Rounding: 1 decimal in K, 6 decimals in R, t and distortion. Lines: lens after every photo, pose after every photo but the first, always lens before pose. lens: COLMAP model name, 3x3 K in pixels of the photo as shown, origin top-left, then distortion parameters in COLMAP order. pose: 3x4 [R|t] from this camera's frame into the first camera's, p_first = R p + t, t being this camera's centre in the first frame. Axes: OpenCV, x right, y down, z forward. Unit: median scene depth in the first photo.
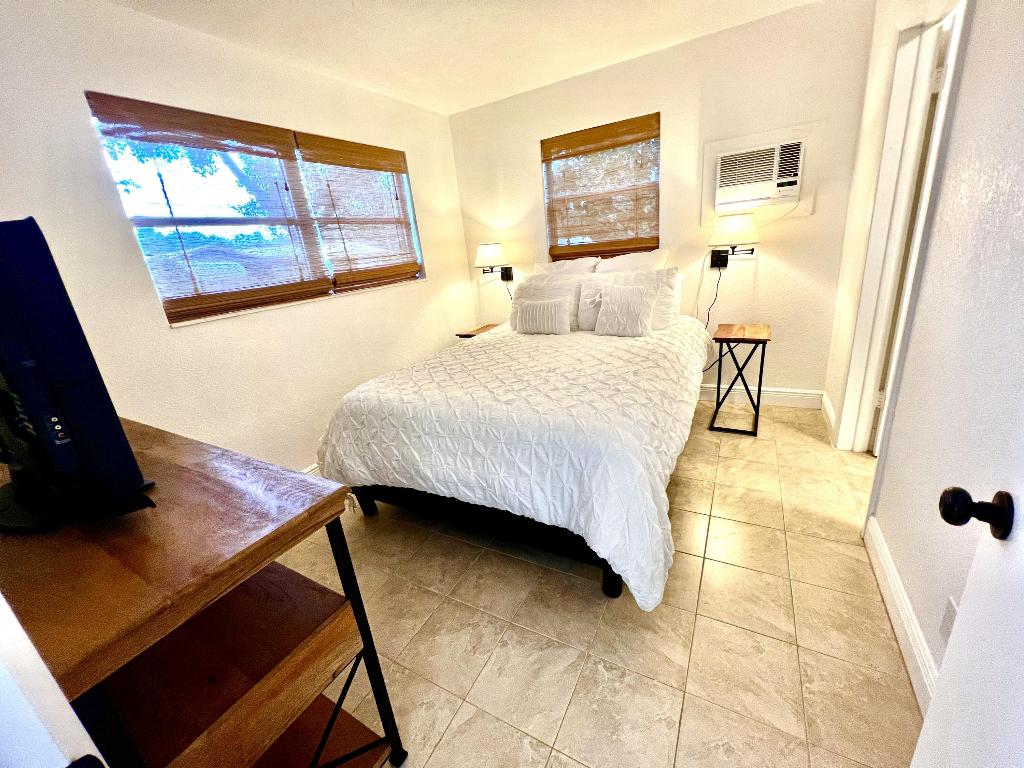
lens RADIAL K [[408.3, 0, 511.9], [0, 408.3, 380.8], [0, 0, 1]] dist [0.000501, -0.000002]
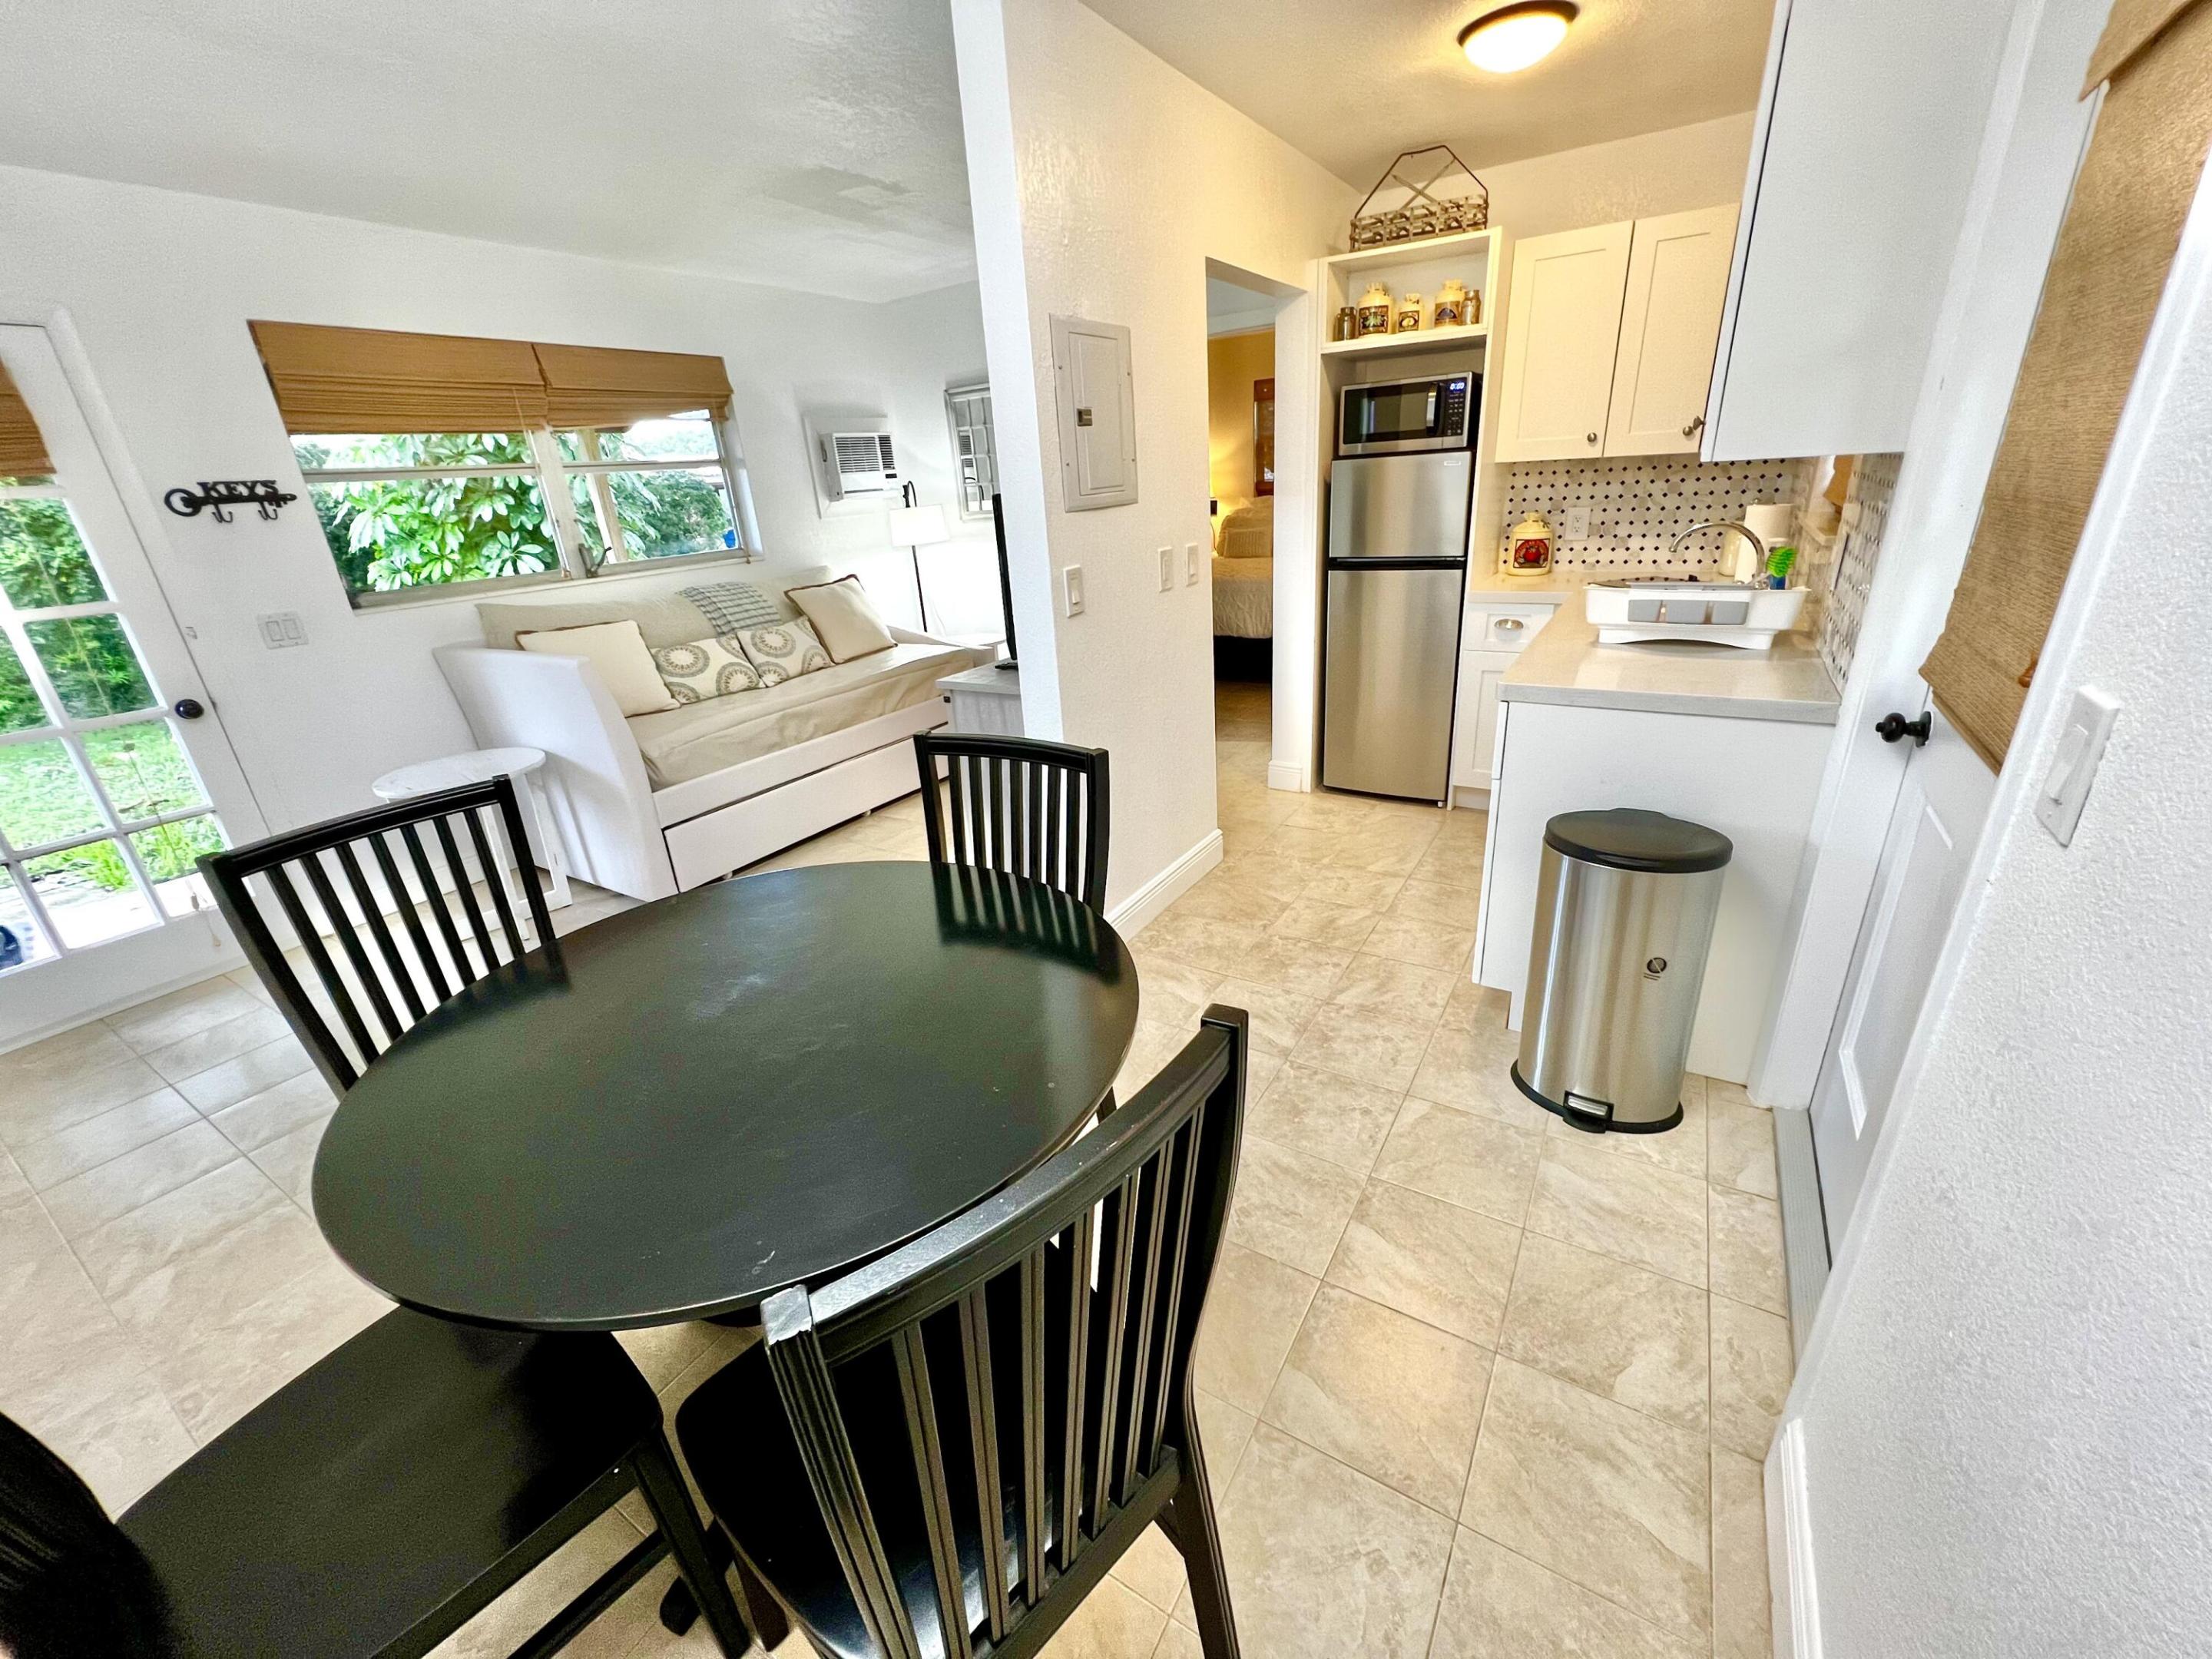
lens RADIAL K [[882.1, 0, 1105.7], [0, 882.1, 822.5], [0, 0, 1]] dist [0.000501, -0.000002]
pose [[0.998194, 0.053135, -0.028020, -0.221434], [-0.051260, 0.996642, 0.063859, 0.502836], [0.031319, -0.062307, 0.997566, -1.590589]]
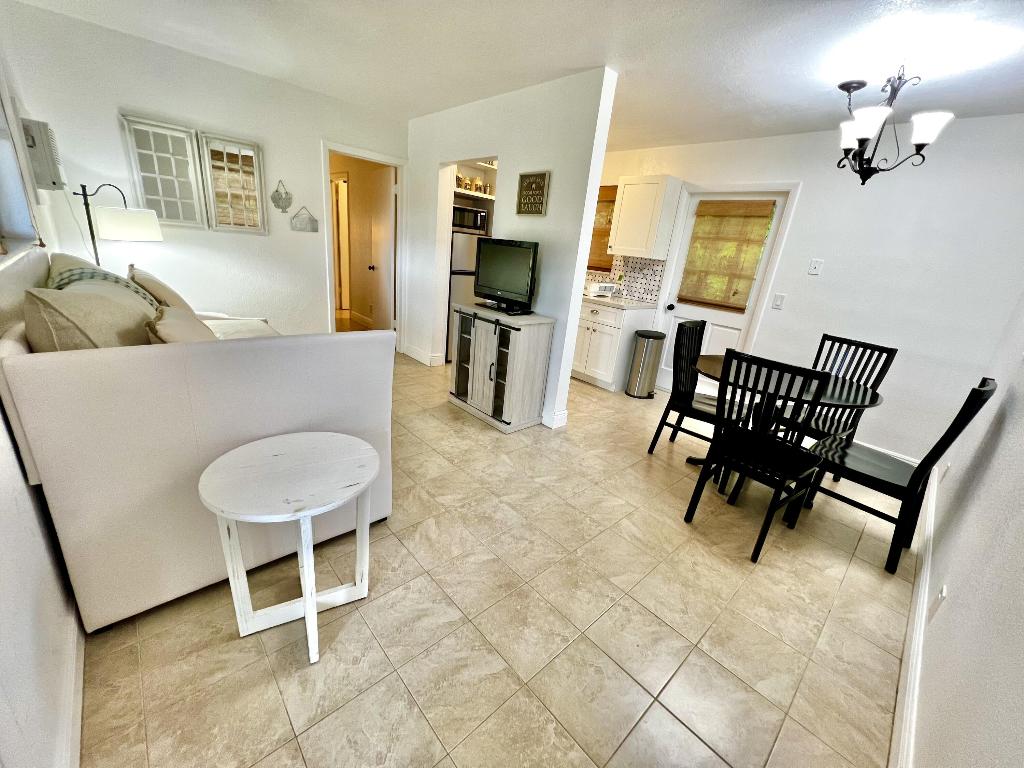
lens RADIAL K [[408.3, 0, 511.9], [0, 408.3, 380.8], [0, 0, 1]] dist [0.000501, -0.000002]
pose [[0.281482, -0.186313, 0.941305, -1.383944], [0.164589, 0.975805, 0.143924, 0.404843], [-0.945345, 0.114417, 0.305337, -0.908886]]
